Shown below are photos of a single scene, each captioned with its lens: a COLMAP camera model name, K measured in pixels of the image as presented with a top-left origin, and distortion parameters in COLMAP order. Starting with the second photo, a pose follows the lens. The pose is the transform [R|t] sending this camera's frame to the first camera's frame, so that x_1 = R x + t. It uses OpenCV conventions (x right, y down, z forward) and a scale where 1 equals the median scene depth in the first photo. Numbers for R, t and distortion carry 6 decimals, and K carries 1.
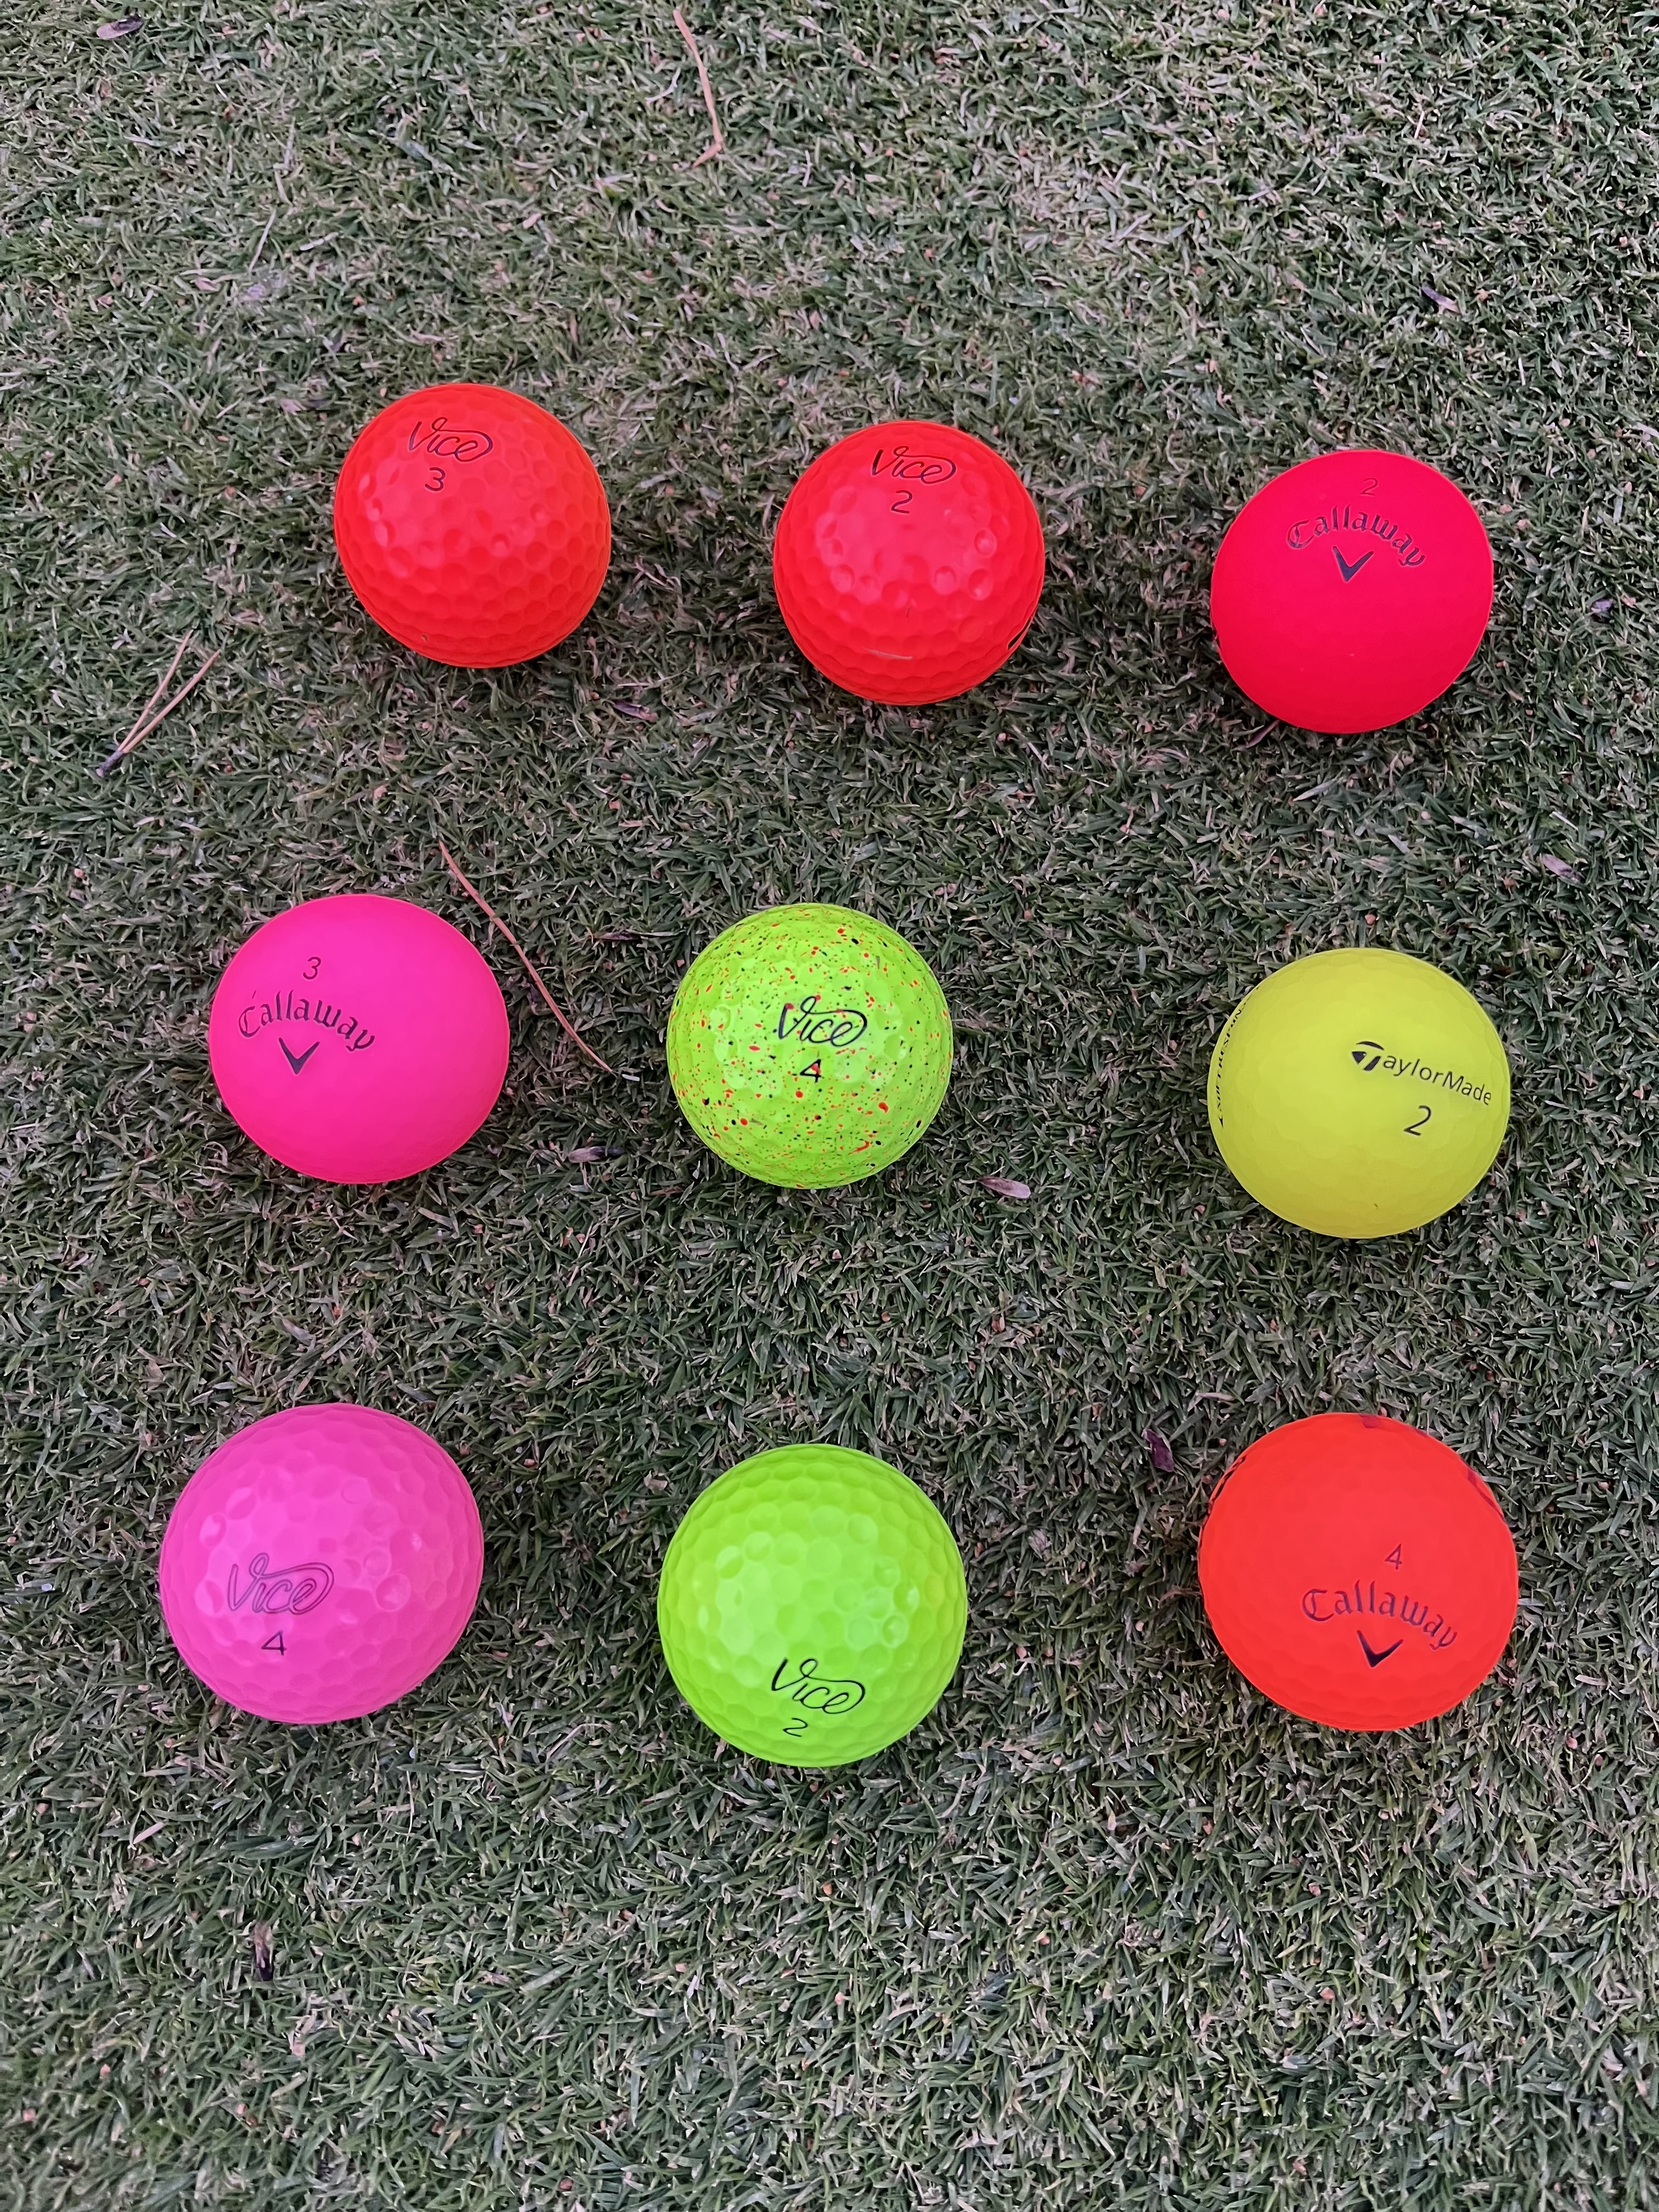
lens RADIAL K [[1742.6, 0, 841.7], [0, 1742.6, 1100.5], [0, 0, 1]] dist [0.033567, -0.079834]
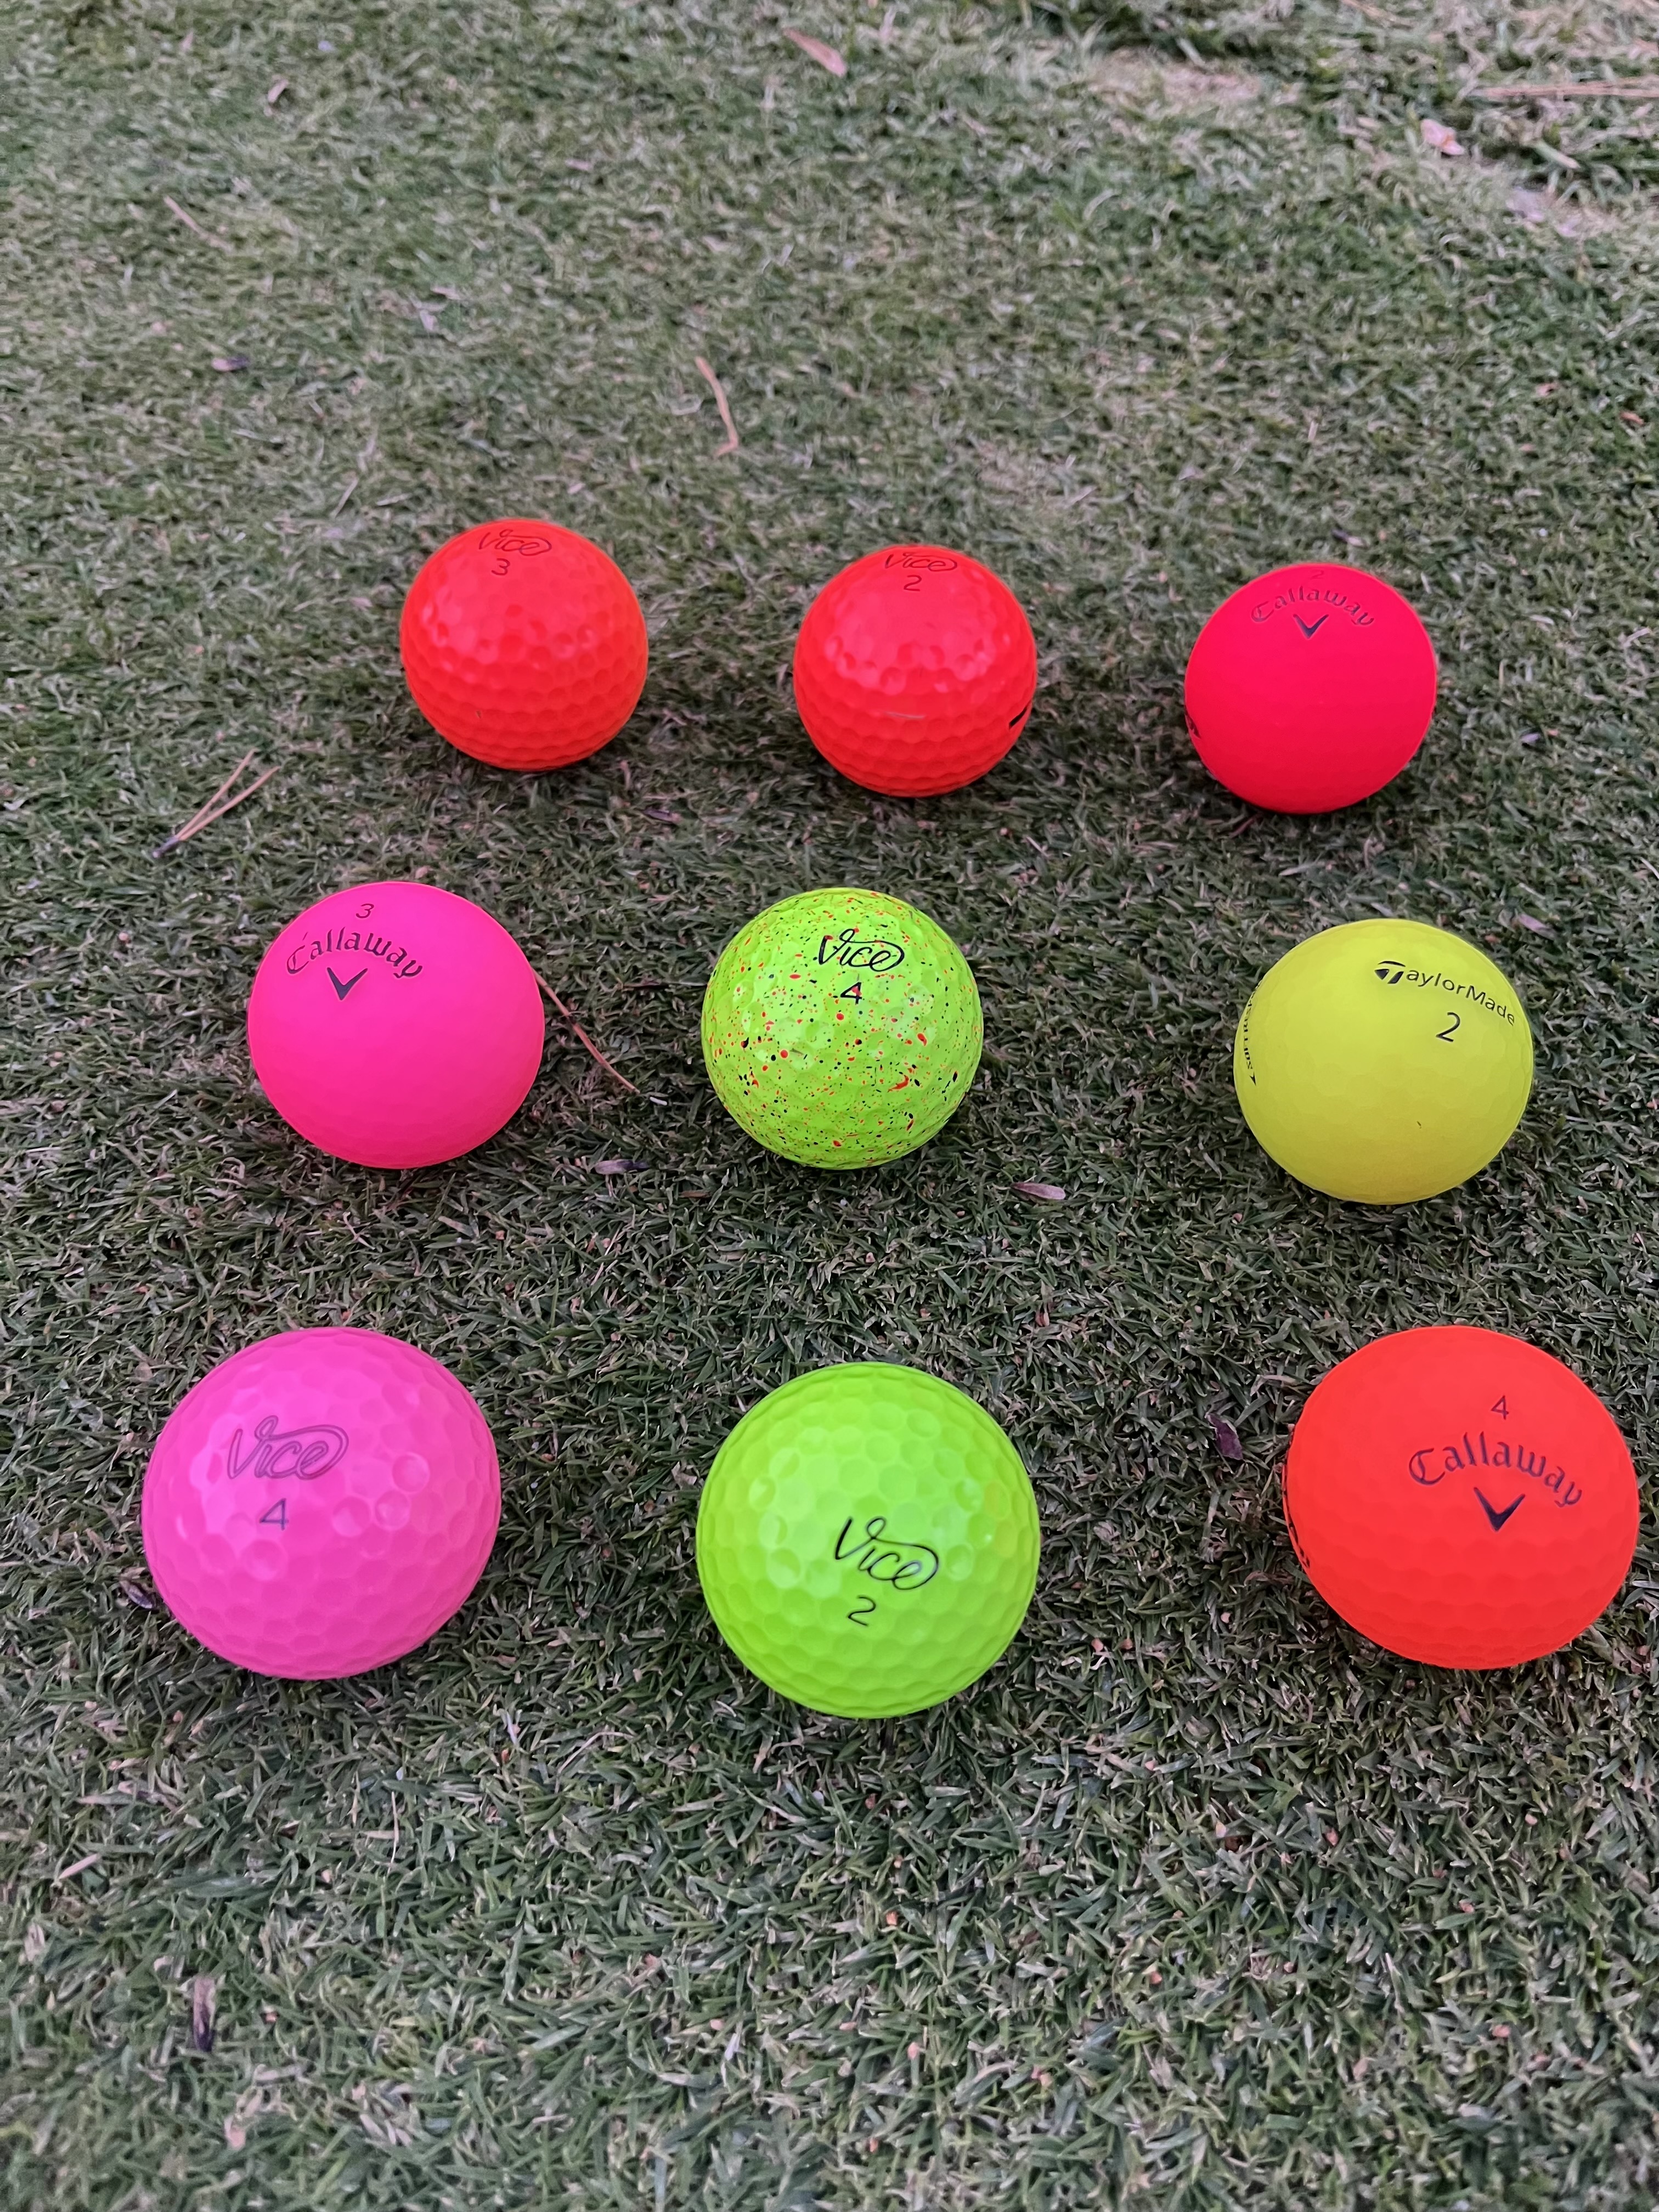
lens RADIAL K [[1742.6, 0, 831.4], [0, 1742.6, 1096.5], [0, 0, 1]] dist [0.033567, -0.079834]
pose [[0.999357, -0.010127, 0.034400, -0.056993], [0.022486, 0.924235, -0.381162, 0.373543], [-0.027933, 0.381690, 0.923868, 0.072452]]
